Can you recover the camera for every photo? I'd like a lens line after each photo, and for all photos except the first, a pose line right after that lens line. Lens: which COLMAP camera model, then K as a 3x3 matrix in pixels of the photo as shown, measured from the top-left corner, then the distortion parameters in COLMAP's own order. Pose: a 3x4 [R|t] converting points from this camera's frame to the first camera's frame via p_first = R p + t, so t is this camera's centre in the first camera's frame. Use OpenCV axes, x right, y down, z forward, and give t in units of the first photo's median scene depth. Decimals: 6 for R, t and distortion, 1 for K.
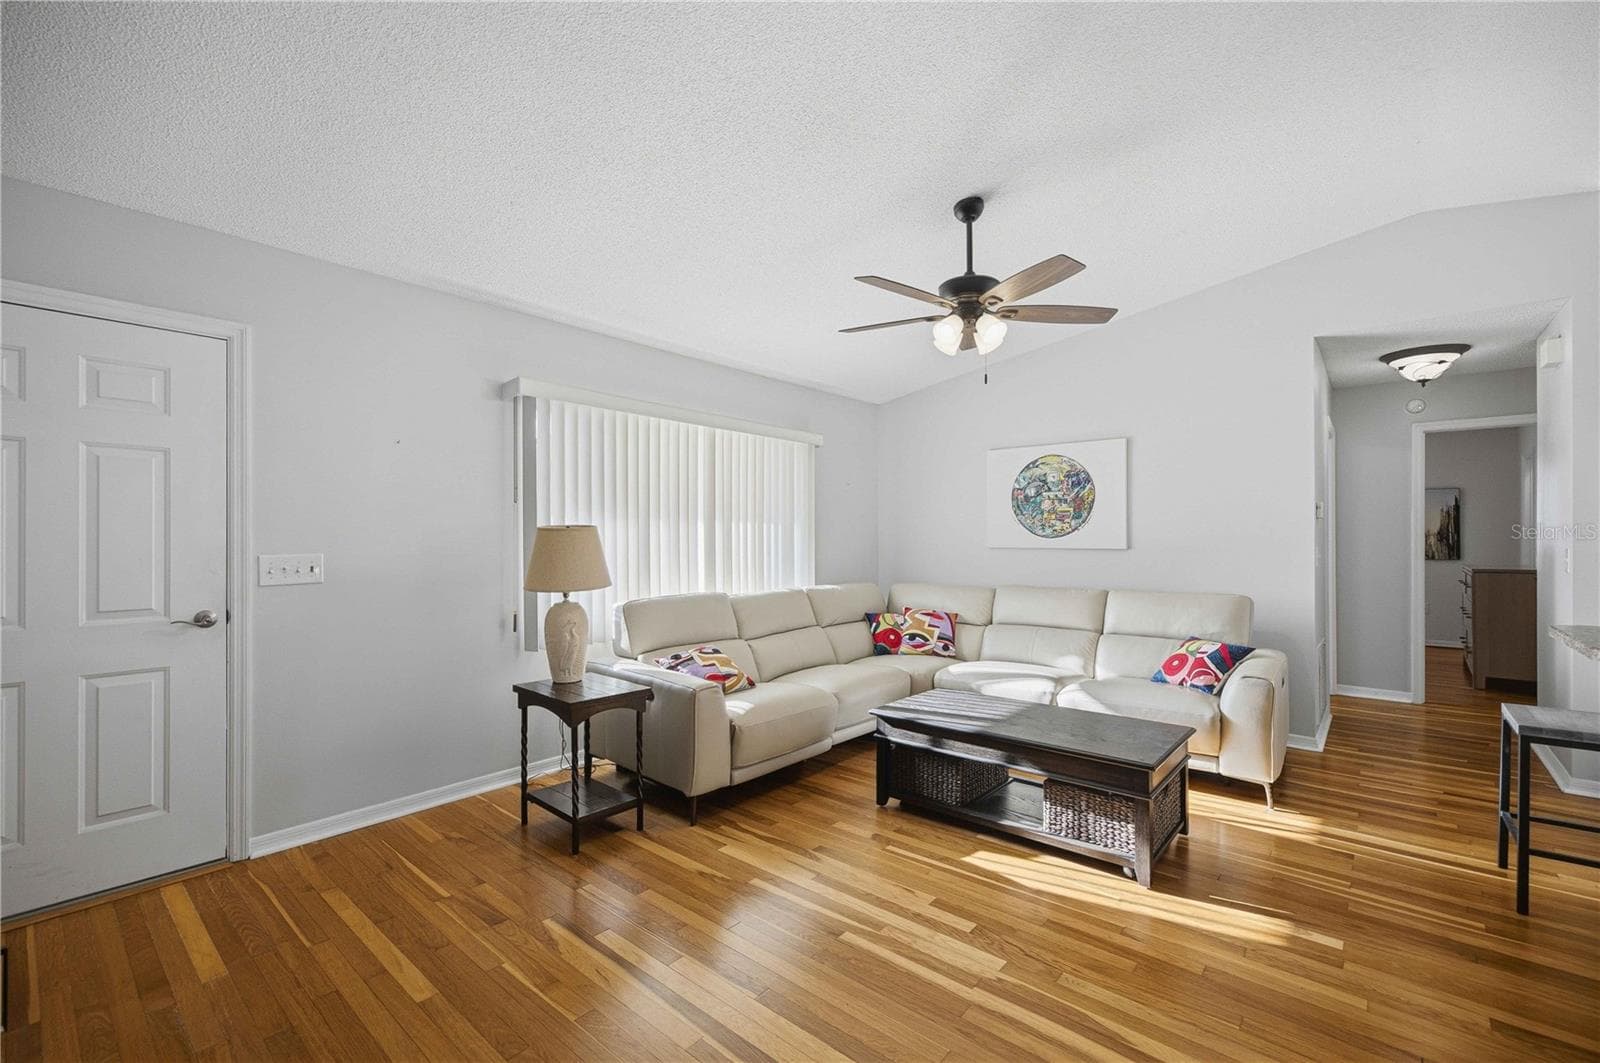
lens RADIAL K [[678.6, 0, 798.3], [0, 678.6, 536.9], [0, 0, 1]] dist [0.000057, 0.000286]
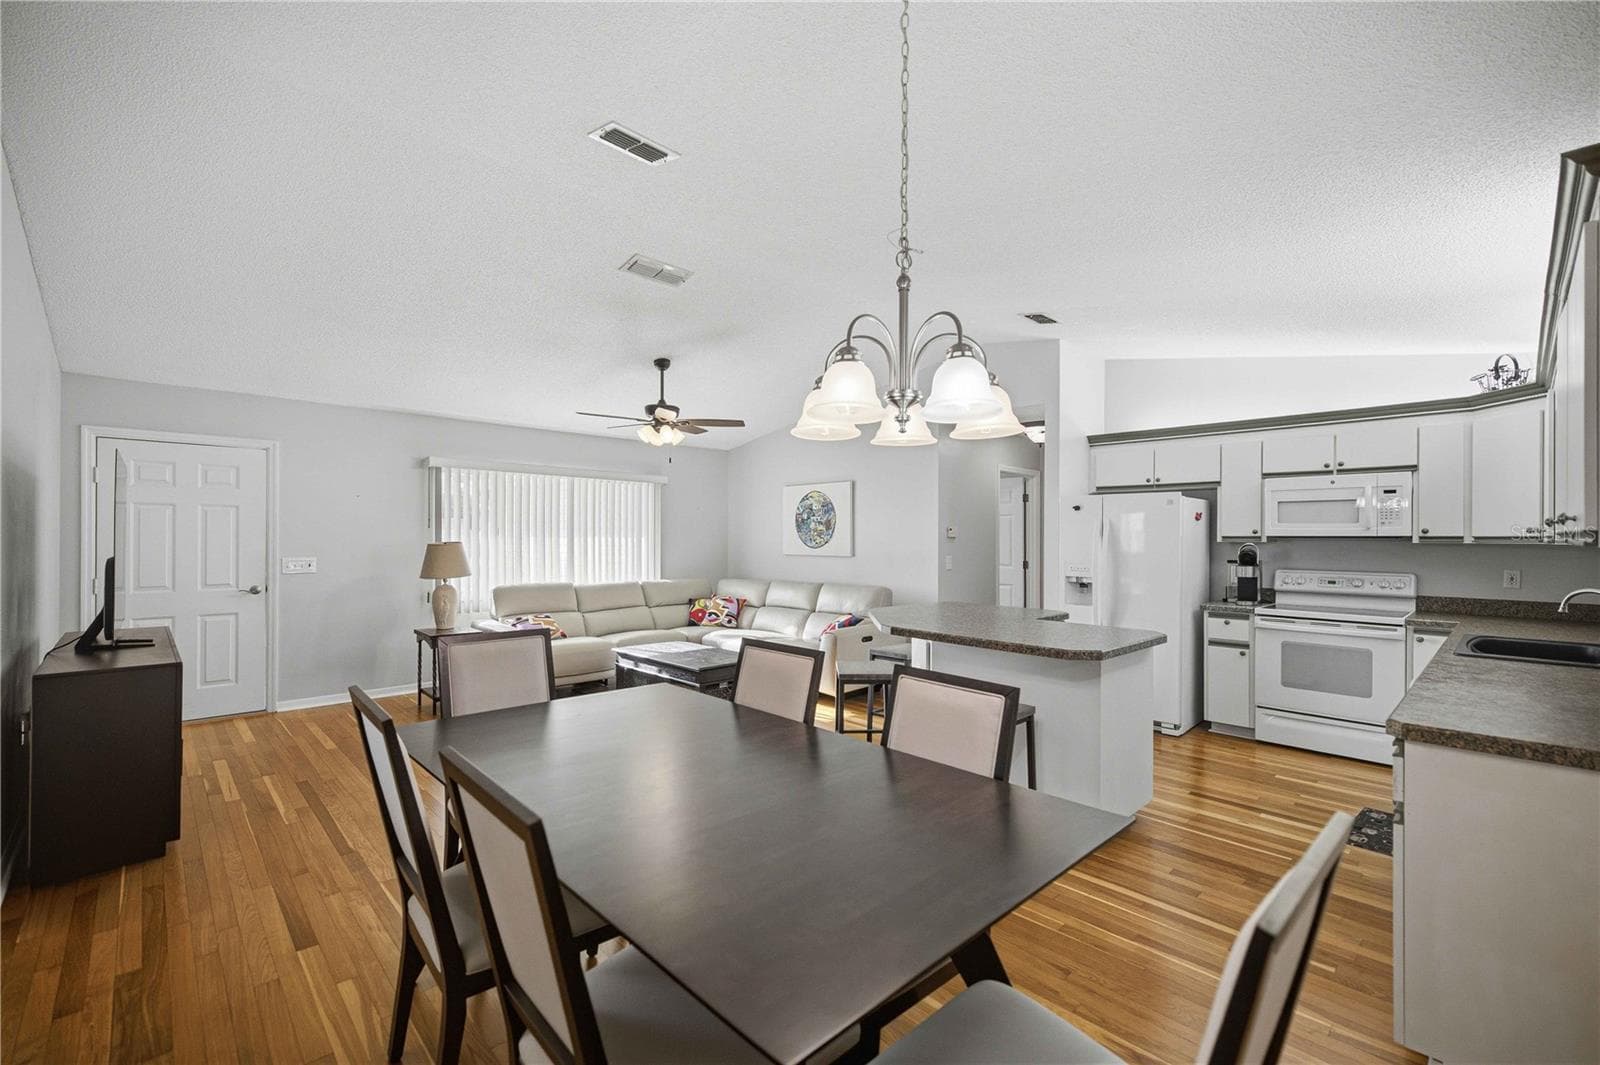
lens RADIAL K [[678.6, 0, 800.7], [0, 678.6, 538.3], [0, 0, 1]] dist [0.000057, 0.000286]
pose [[0.995631, 0.004541, -0.093265, 0.562729], [-0.004474, 0.999990, 0.000928, -0.024477], [0.093268, -0.000507, 0.995641, -0.519540]]
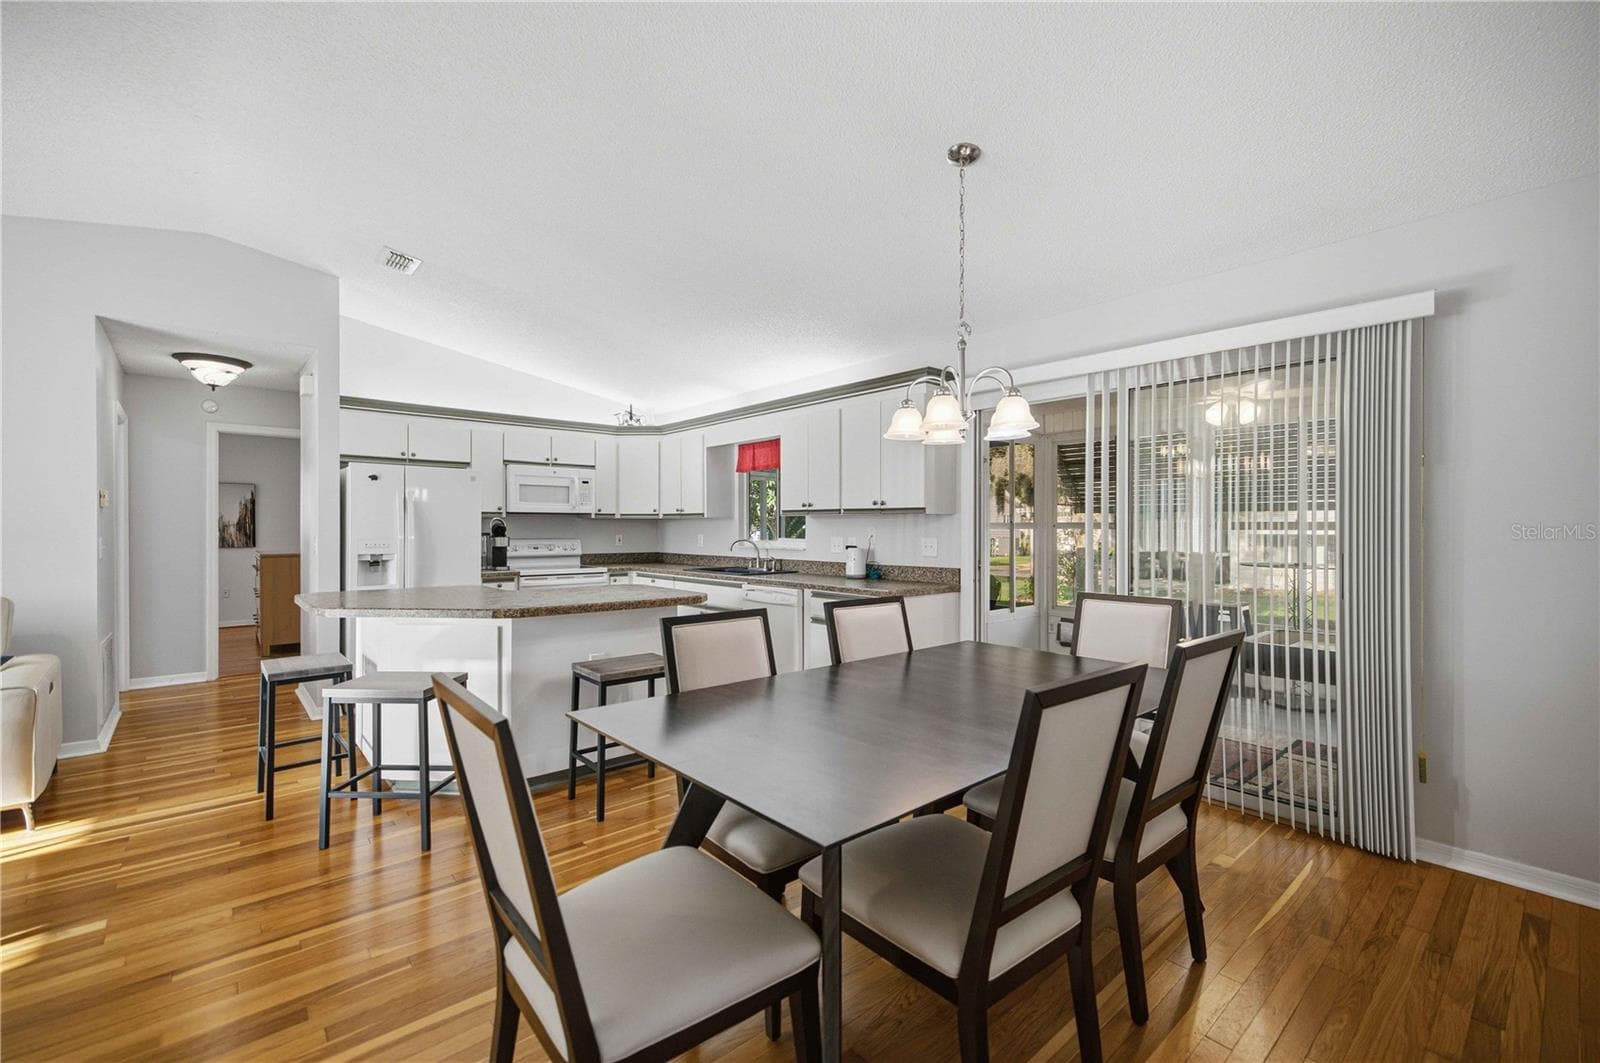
lens RADIAL K [[678.6, 0, 800.0], [0, 678.6, 529.9], [0, 0, 1]] dist [0.000057, 0.000286]
pose [[0.139291, -0.004123, 0.990243, -0.037190], [-0.000986, 0.999990, 0.004303, -0.001375], [-0.990251, -0.001575, 0.139286, -0.097512]]
